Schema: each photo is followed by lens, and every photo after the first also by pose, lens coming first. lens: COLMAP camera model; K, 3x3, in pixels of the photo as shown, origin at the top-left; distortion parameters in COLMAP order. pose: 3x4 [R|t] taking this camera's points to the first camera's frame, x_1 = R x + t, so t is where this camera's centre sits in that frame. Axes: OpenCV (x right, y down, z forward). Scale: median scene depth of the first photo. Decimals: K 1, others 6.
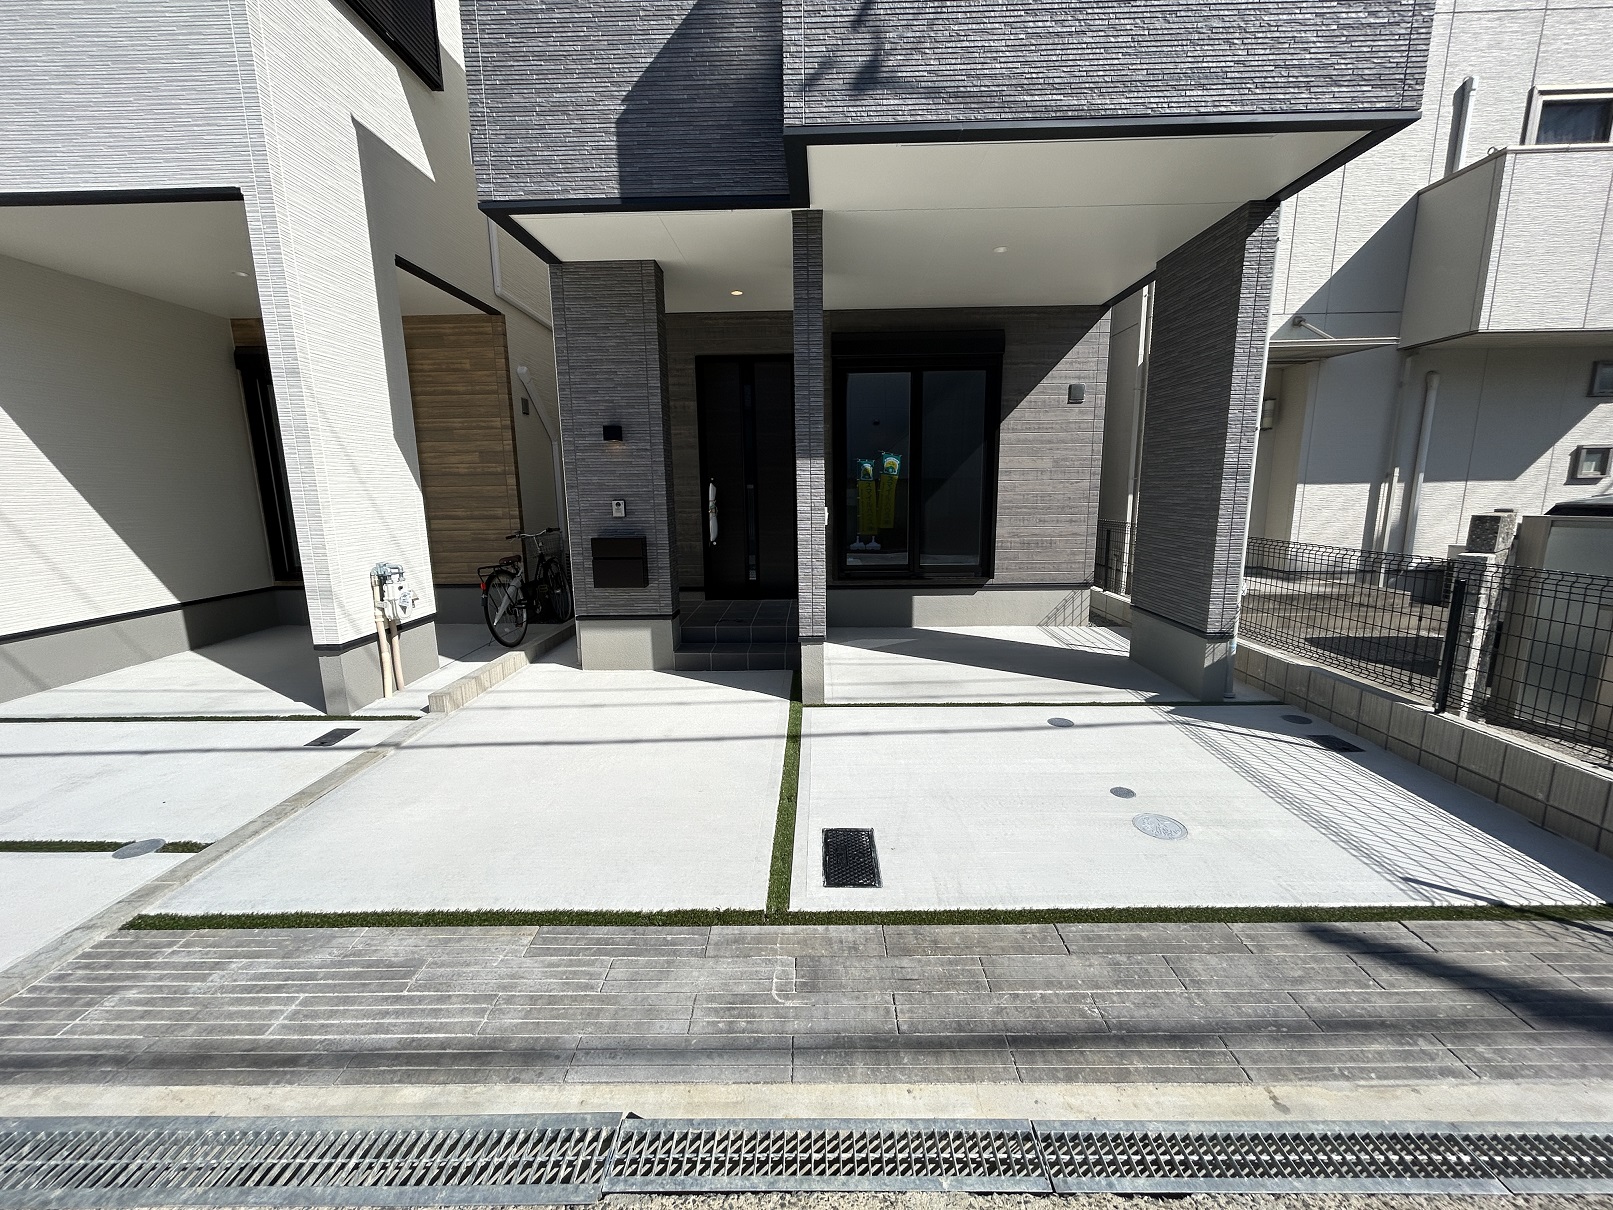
lens RADIAL K [[647.0, 0, 805.8], [0, 647.0, 604.6], [0, 0, 1]] dist [-0.001219, 0.000649]
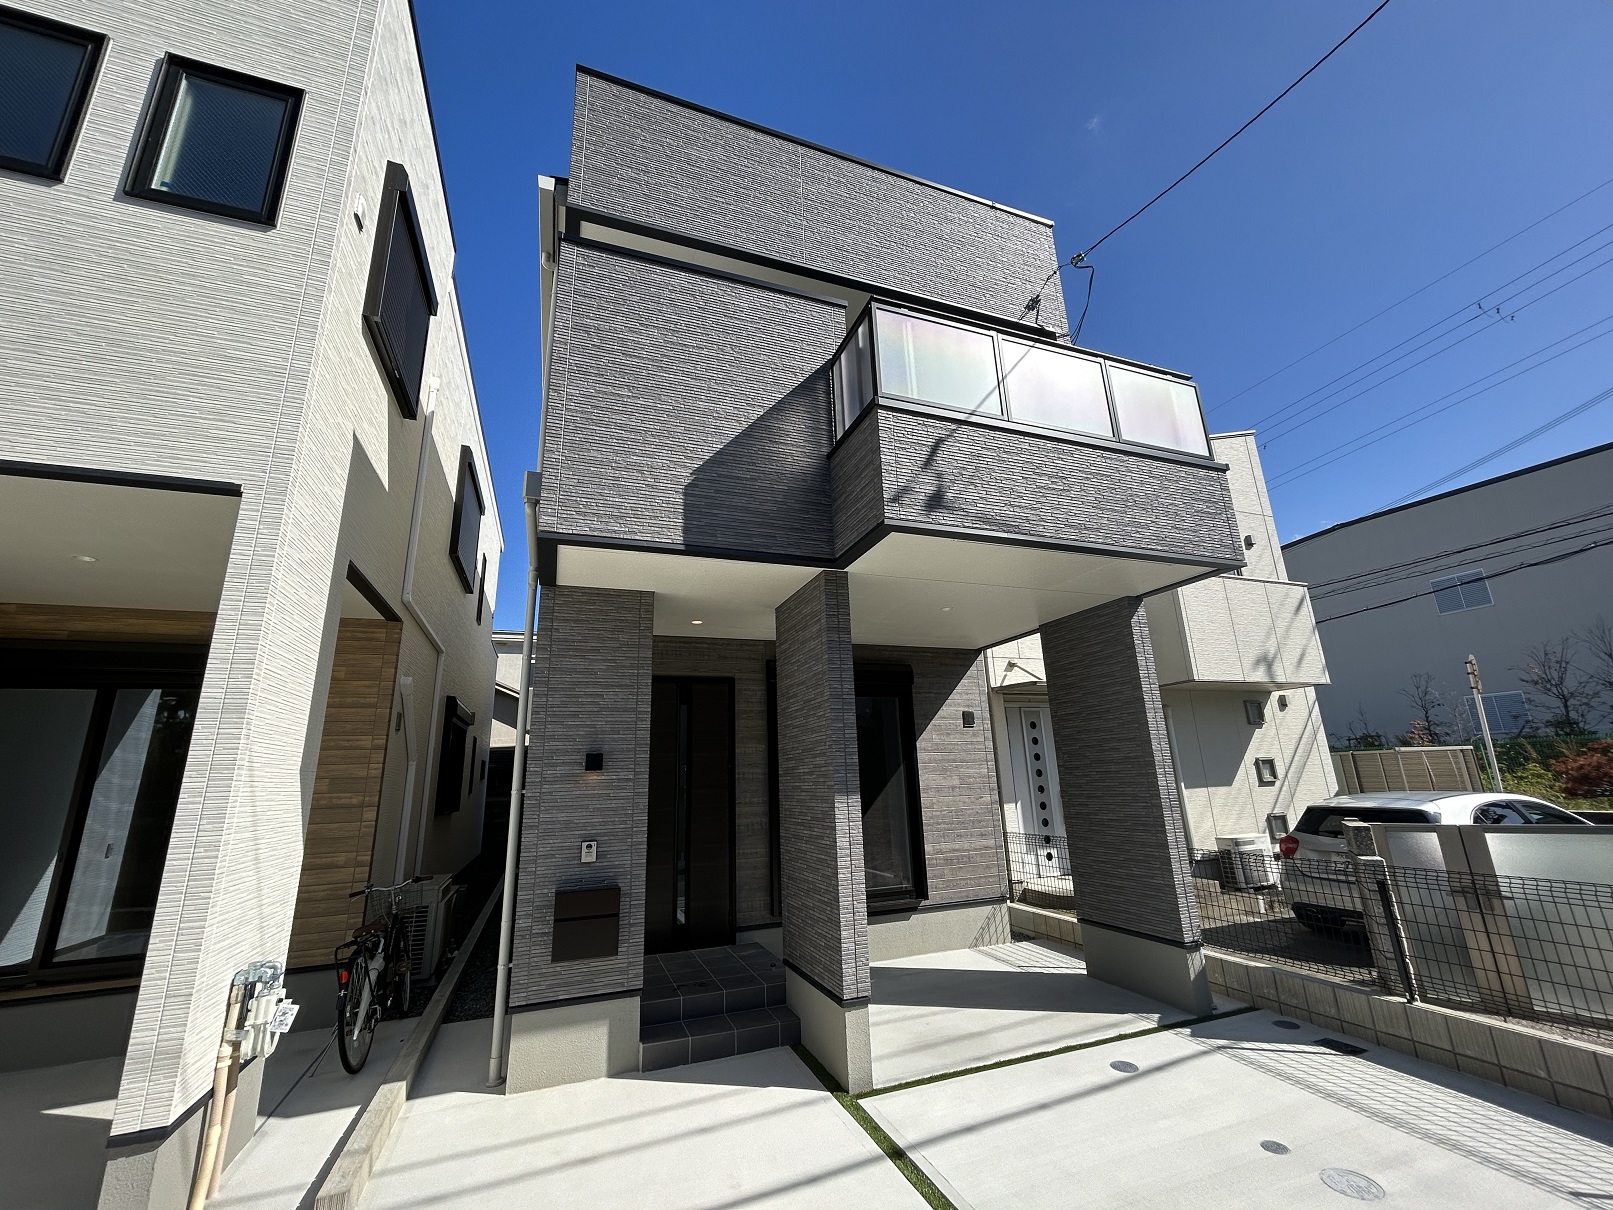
lens RADIAL K [[647.0, 0, 804.9], [0, 647.0, 605.6], [0, 0, 1]] dist [-0.001219, 0.000649]
pose [[0.928892, 0.077941, 0.362056, -0.427878], [0.089131, 0.901823, -0.422813, -0.068478], [-0.359464, 0.425018, 0.830750, 0.086351]]
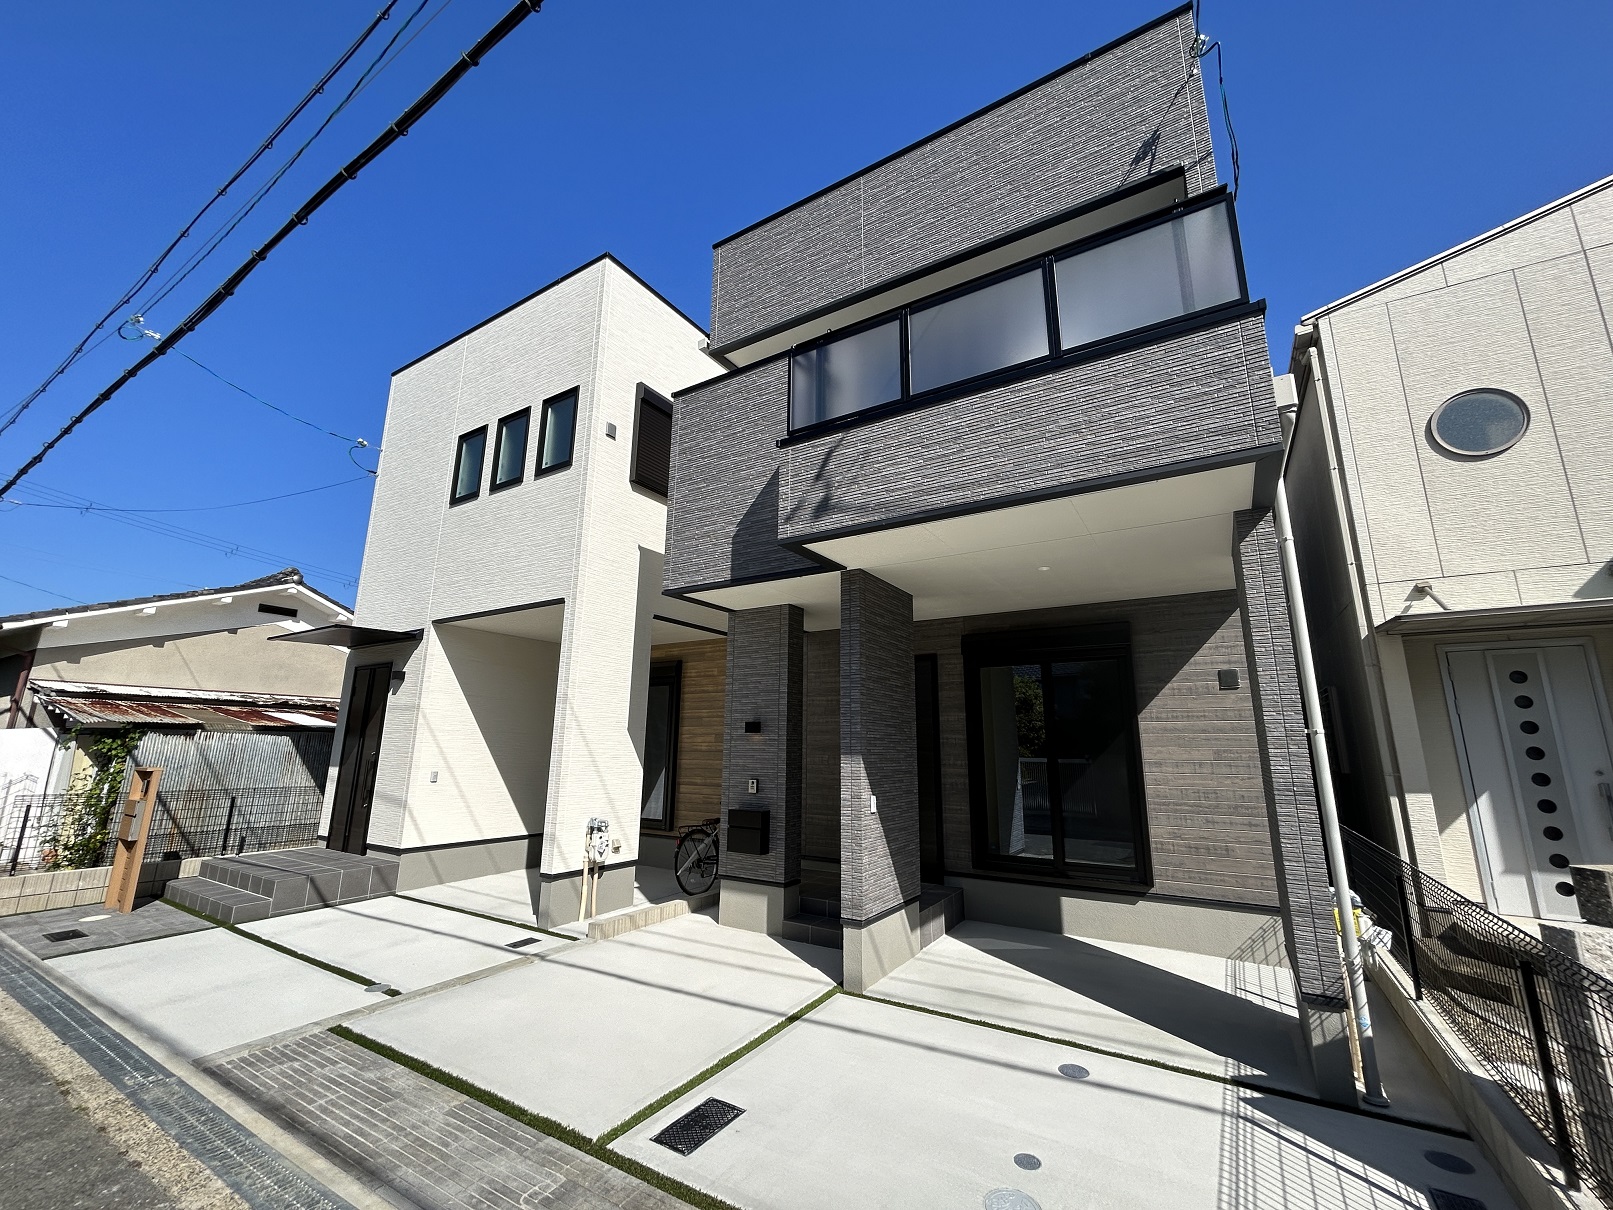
lens RADIAL K [[647.0, 0, 807.8], [0, 647.0, 606.6], [0, 0, 1]] dist [-0.001219, 0.000649]
pose [[0.859355, -0.088621, -0.503642, 0.558819], [-0.112898, 0.927690, -0.355873, -0.044200], [0.498761, 0.362681, 0.787210, -0.075144]]
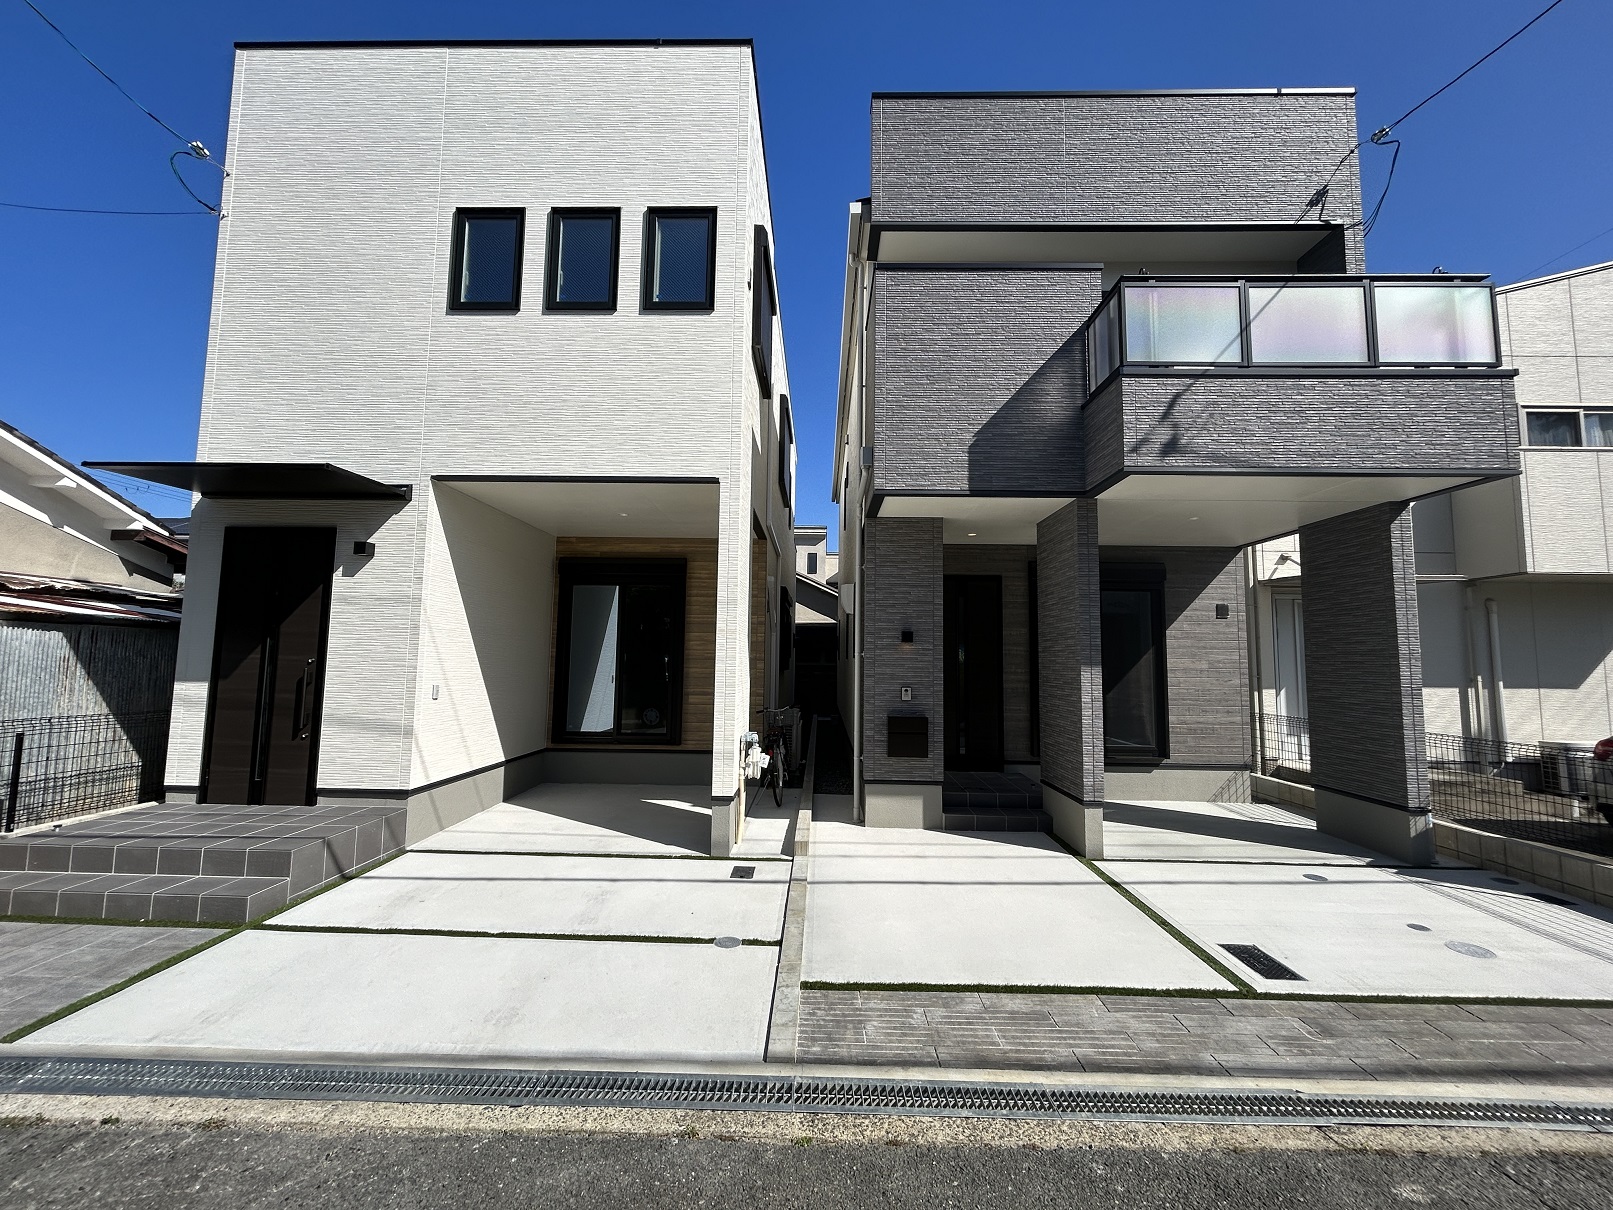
lens RADIAL K [[647.0, 0, 806.4], [0, 647.0, 605.2], [0, 0, 1]] dist [-0.001219, 0.000649]
pose [[0.999598, 0.027674, -0.006083, -0.579314], [-0.028297, 0.963888, -0.264802, 0.031716], [-0.001465, 0.264868, 0.964284, -0.334067]]
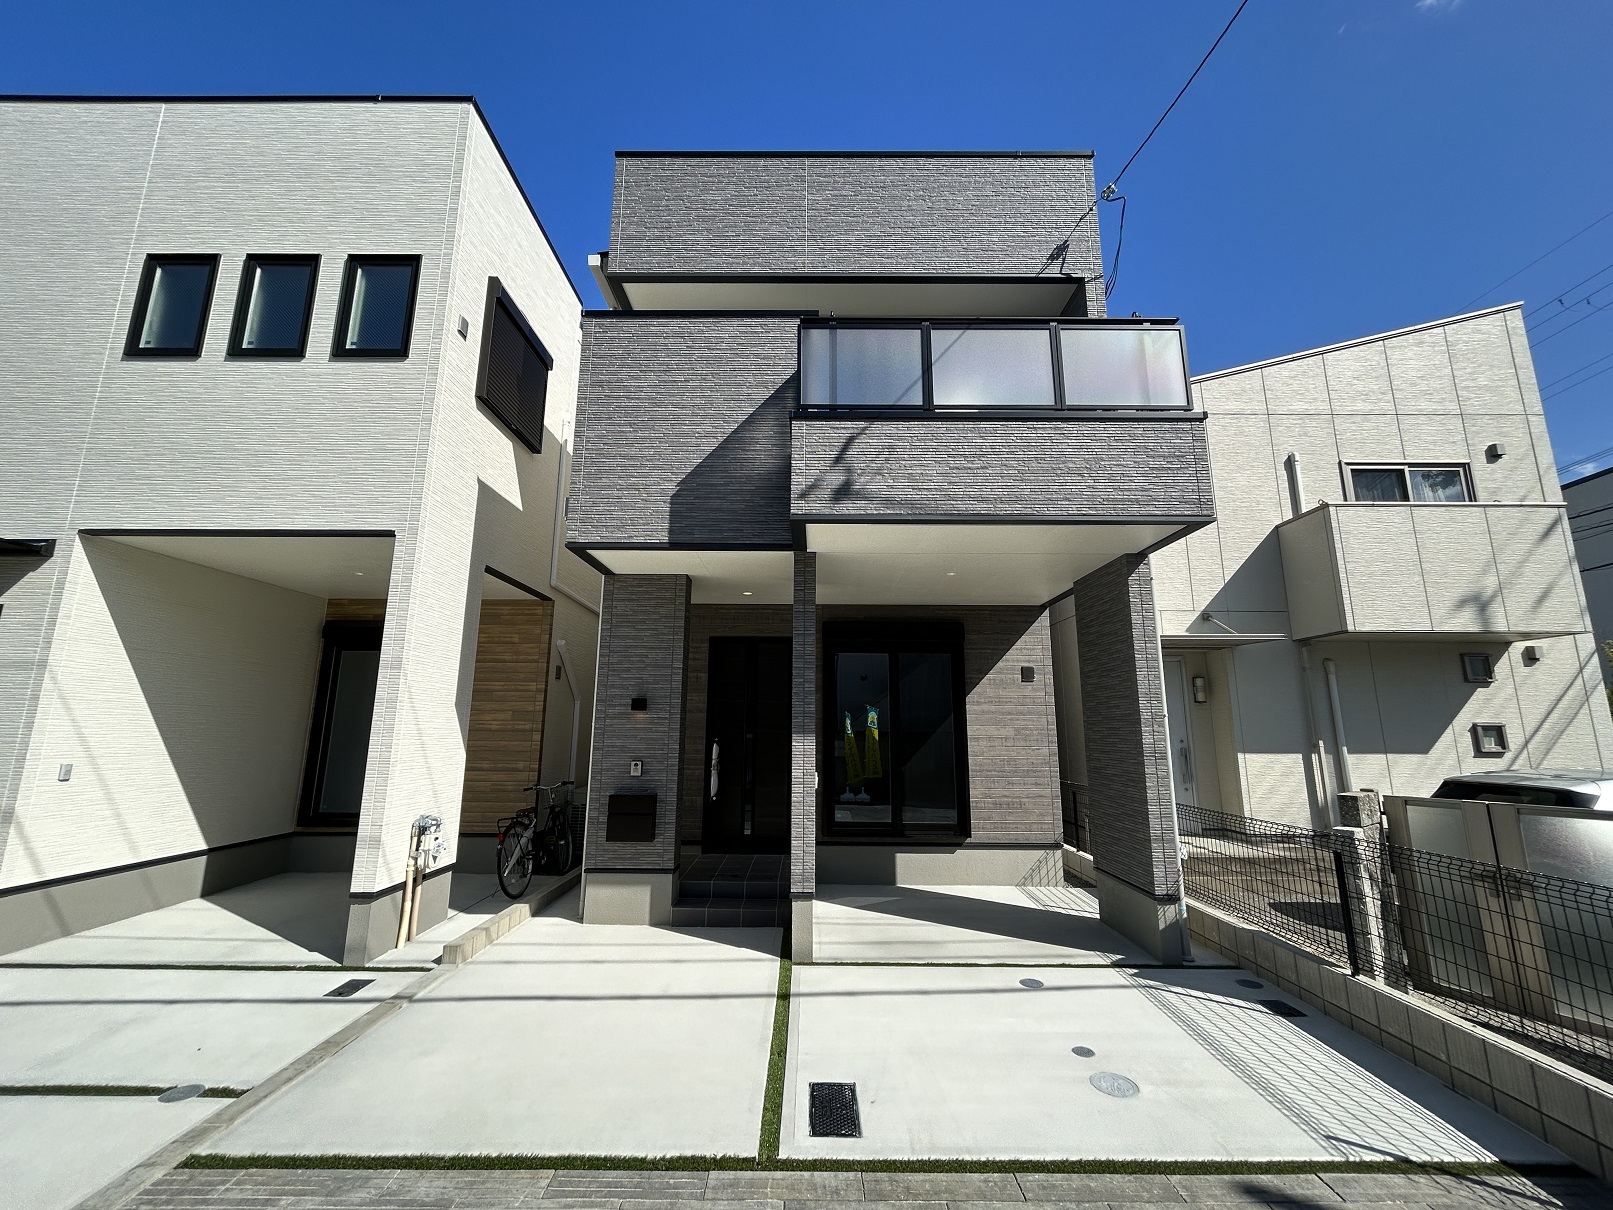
lens RADIAL K [[647.0, 0, 805.8], [0, 647.0, 606.0], [0, 0, 1]] dist [-0.001219, 0.000649]
pose [[0.999717, 0.021827, 0.009436, -0.005737], [-0.016930, 0.931981, -0.362113, -0.007421], [-0.016698, 0.361850, 0.932087, -0.217340]]
